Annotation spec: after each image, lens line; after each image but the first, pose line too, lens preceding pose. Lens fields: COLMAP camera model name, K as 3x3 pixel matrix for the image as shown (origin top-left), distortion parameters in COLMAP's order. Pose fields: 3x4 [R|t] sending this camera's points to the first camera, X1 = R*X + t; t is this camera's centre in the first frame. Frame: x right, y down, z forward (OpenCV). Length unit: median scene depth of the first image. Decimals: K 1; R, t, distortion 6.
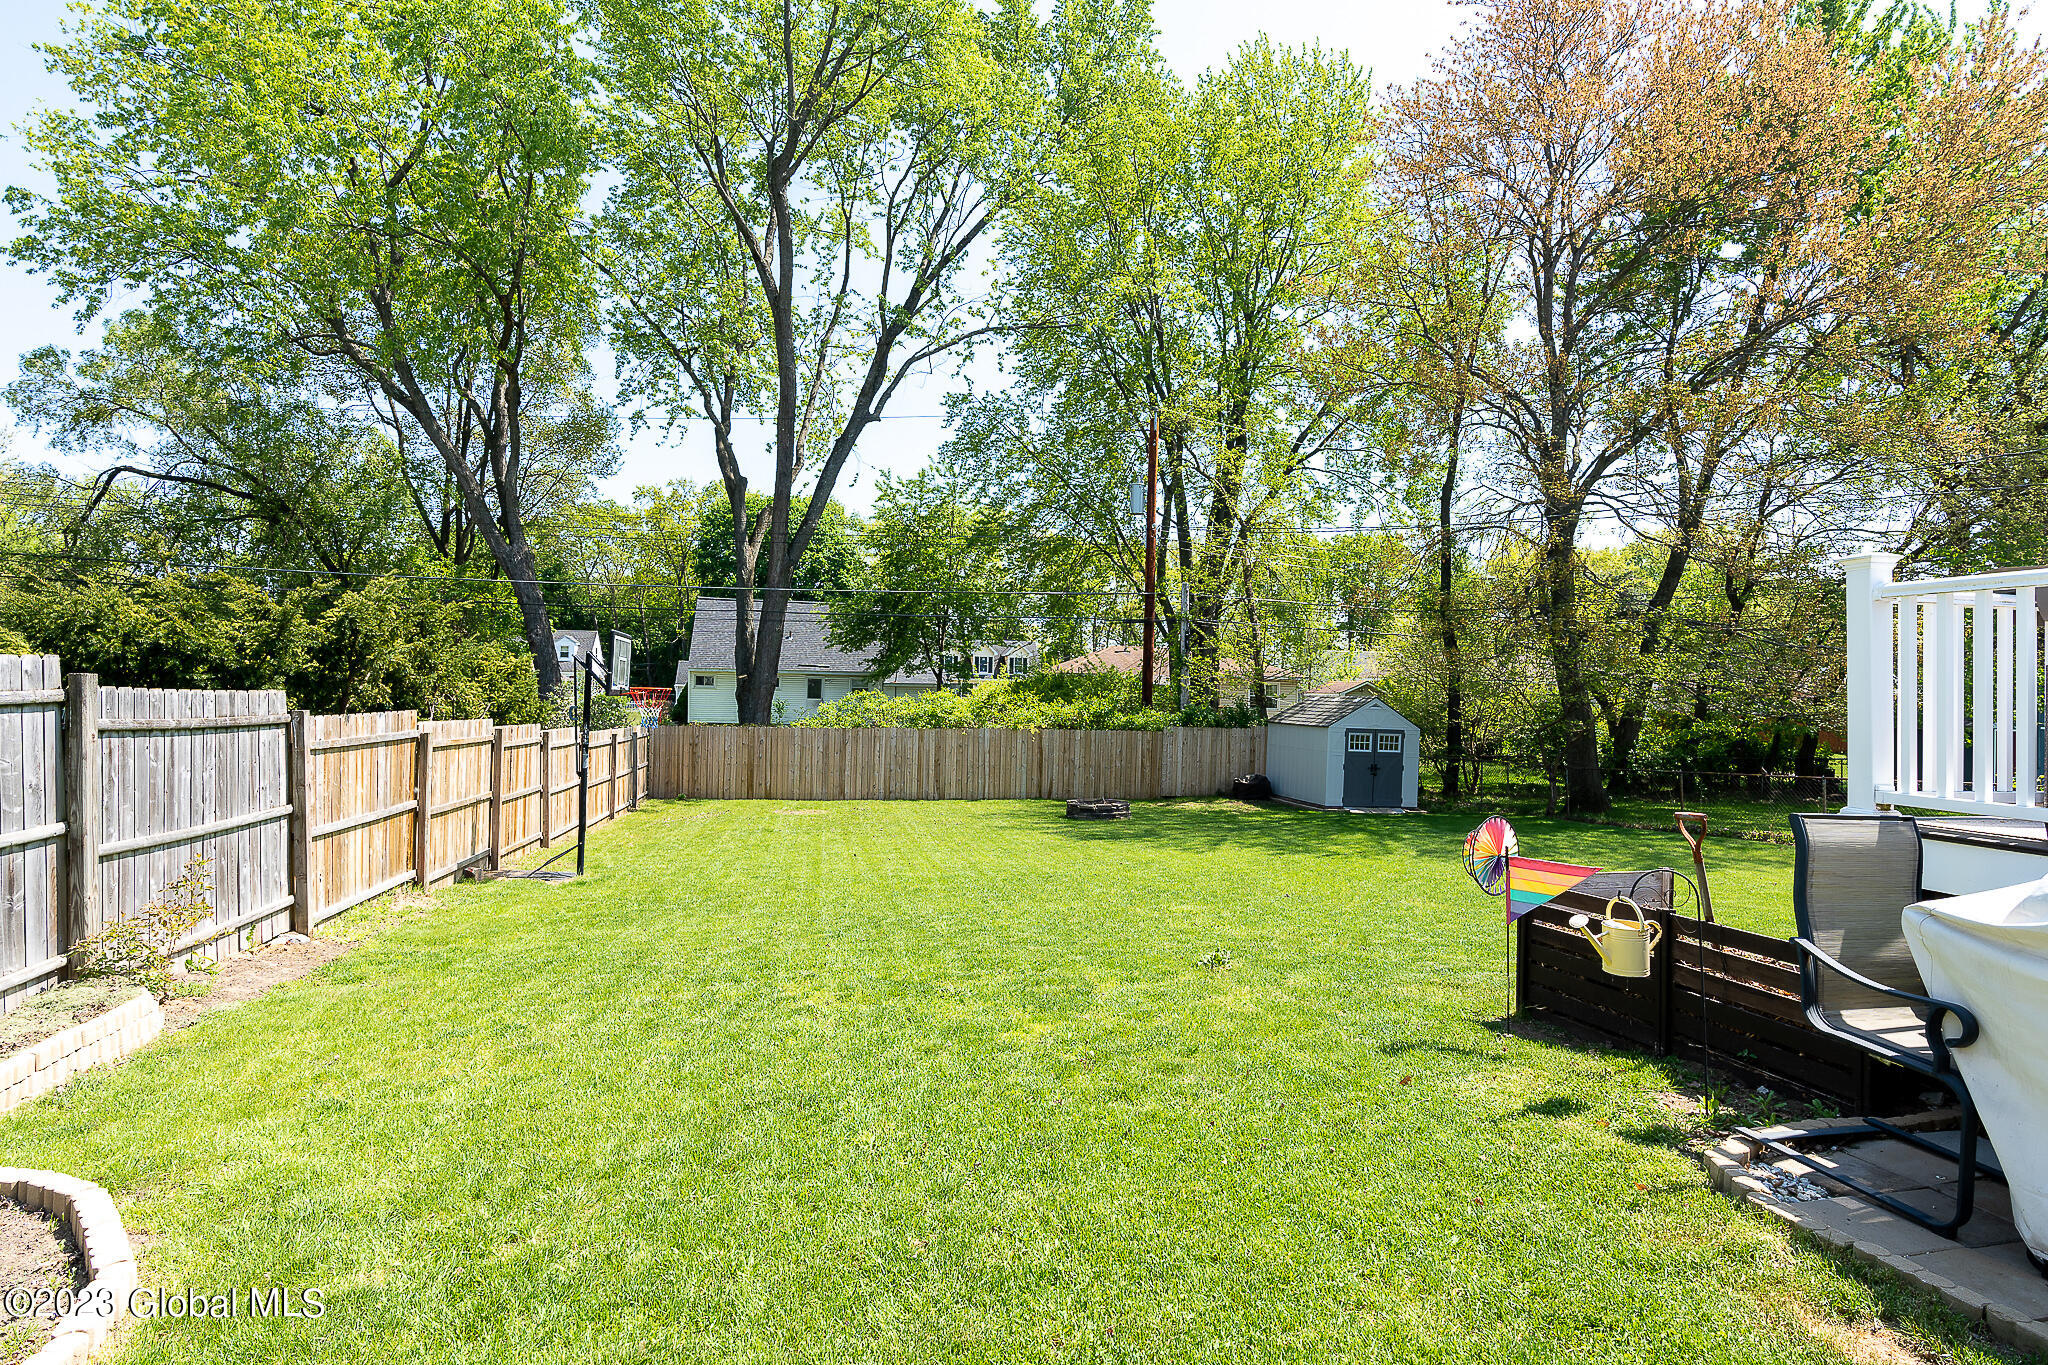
lens RADIAL K [[1023.2, 0, 1016.6], [0, 1023.2, 675.7], [0, 0, 1]] dist [-0.015810, 0.007916]
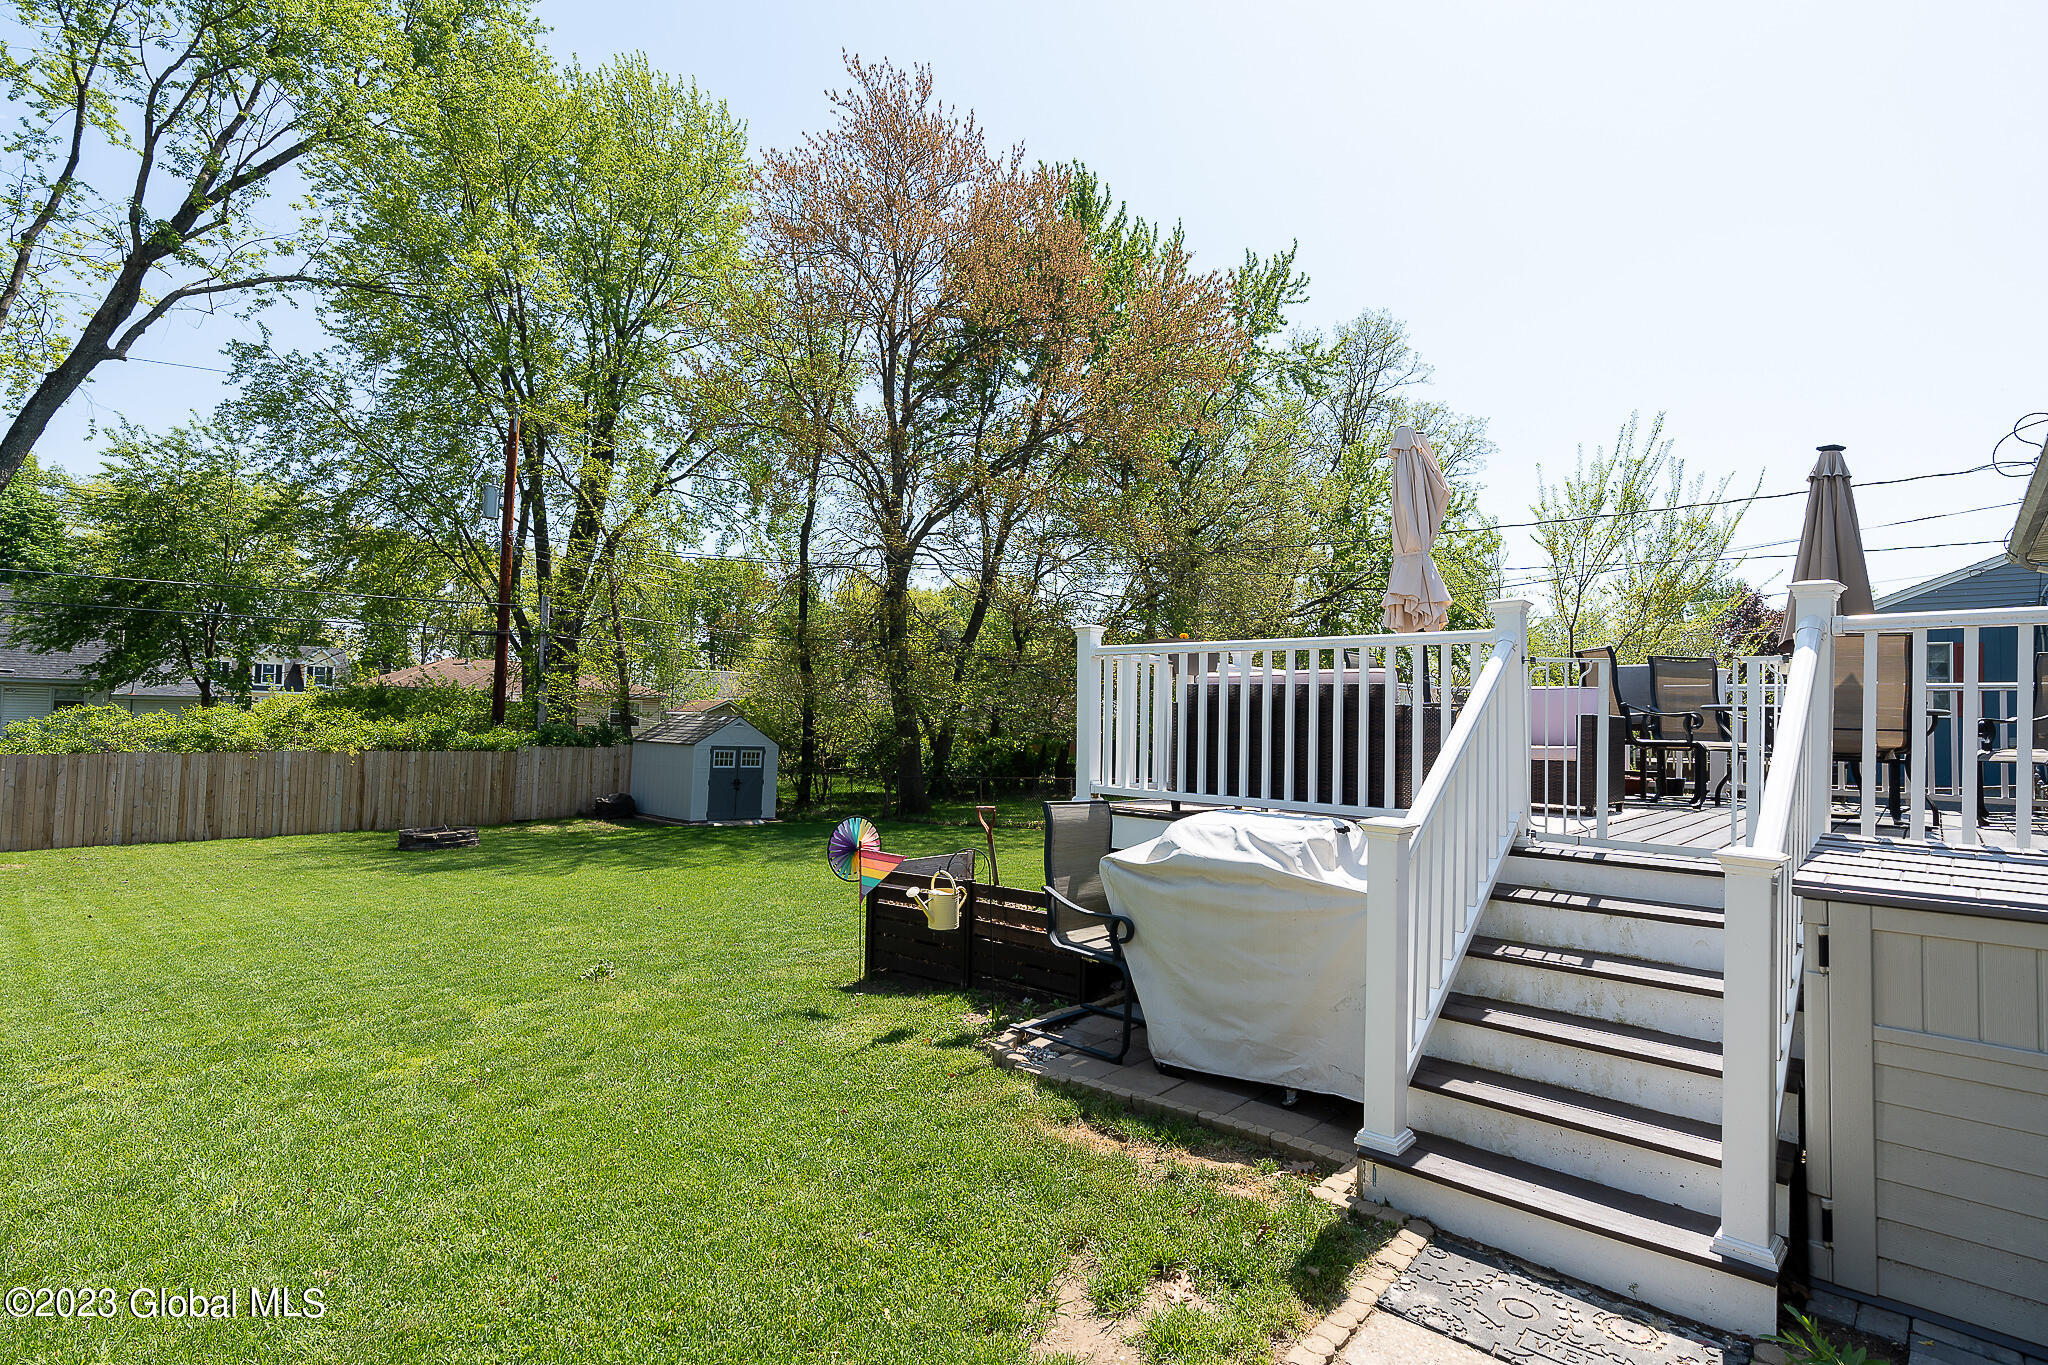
lens RADIAL K [[1000.5, 0, 1023.4], [0, 1000.5, 687.3], [0, 0, 1]] dist [-0.004623, 0.000421]
pose [[0.813450, 0.021092, 0.581252, -0.014265], [-0.017298, 0.999778, -0.012070, -0.001608], [-0.581378, -0.000236, 0.813634, -0.021420]]
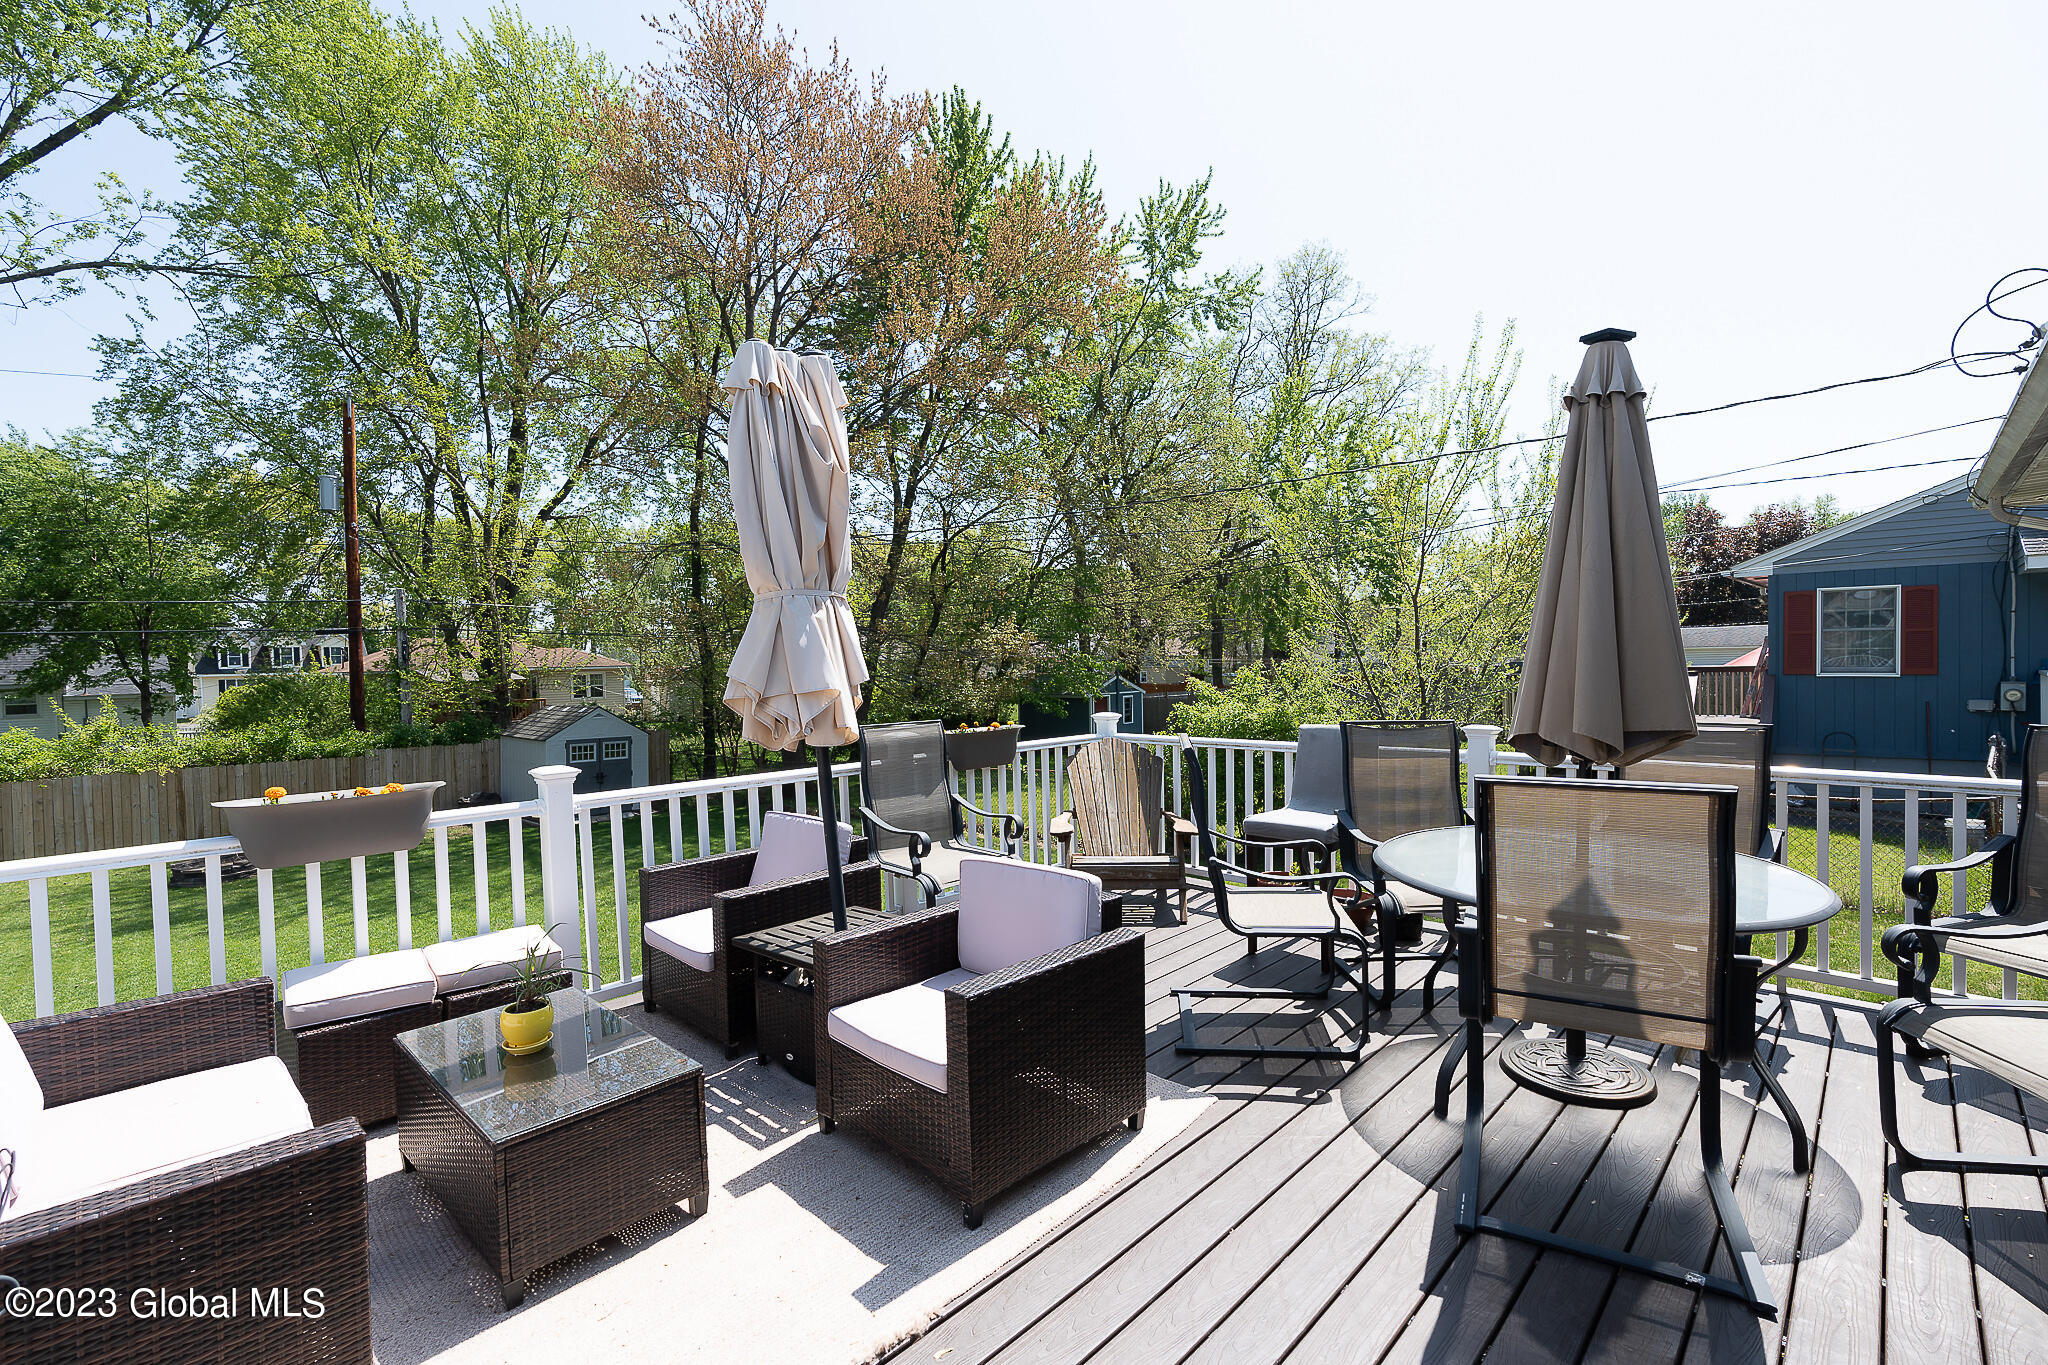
lens RADIAL K [[910.3, 0, 1029.9], [0, 910.3, 676.7], [0, 0, 1]] dist [-0.014441, 0.004913]
pose [[0.827079, -0.051799, 0.559693, 0.189237], [0.029879, 0.998388, 0.048248, -0.036940], [-0.561290, -0.023182, 0.827294, 0.014395]]
